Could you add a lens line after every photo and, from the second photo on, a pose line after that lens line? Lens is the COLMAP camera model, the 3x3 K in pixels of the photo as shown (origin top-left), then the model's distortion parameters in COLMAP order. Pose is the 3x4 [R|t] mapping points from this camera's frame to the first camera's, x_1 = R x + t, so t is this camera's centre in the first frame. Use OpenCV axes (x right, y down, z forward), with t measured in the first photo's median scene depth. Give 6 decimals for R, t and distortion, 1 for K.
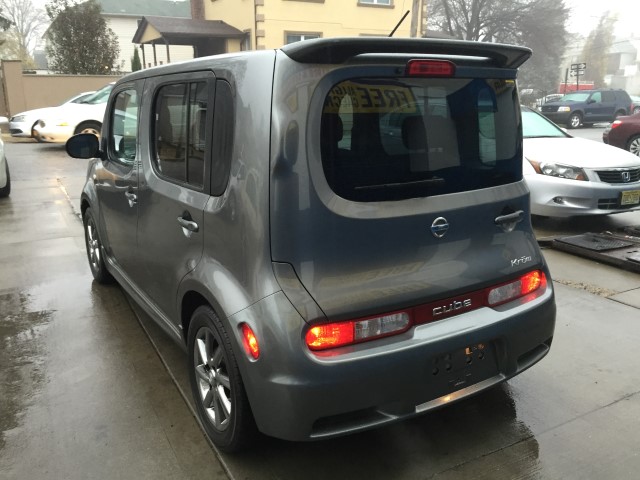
lens RADIAL K [[538.1, 0, 320.0], [0, 538.1, 240.0], [0, 0, 1]] dist [0.032643, 0.000895]
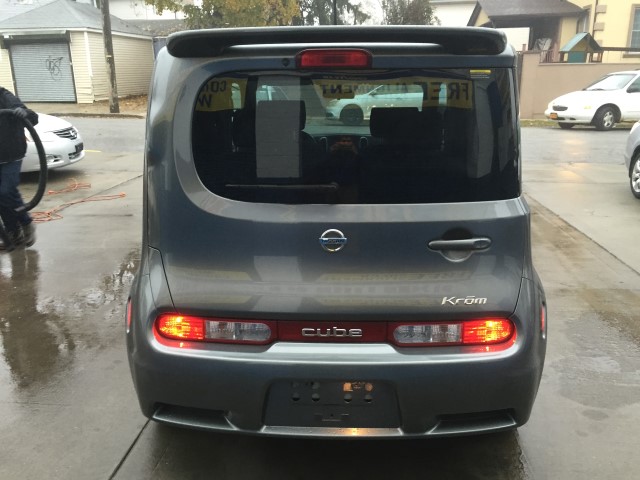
lens RADIAL K [[544.9, 0, 320.0], [0, 544.9, 240.0], [0, 0, 1]] dist [0.038867, -0.003923]
pose [[0.838492, 0.154246, -0.522628, 0.661377], [-0.143570, 0.987747, 0.061179, -0.074804], [0.525661, 0.023735, 0.850363, 0.228629]]
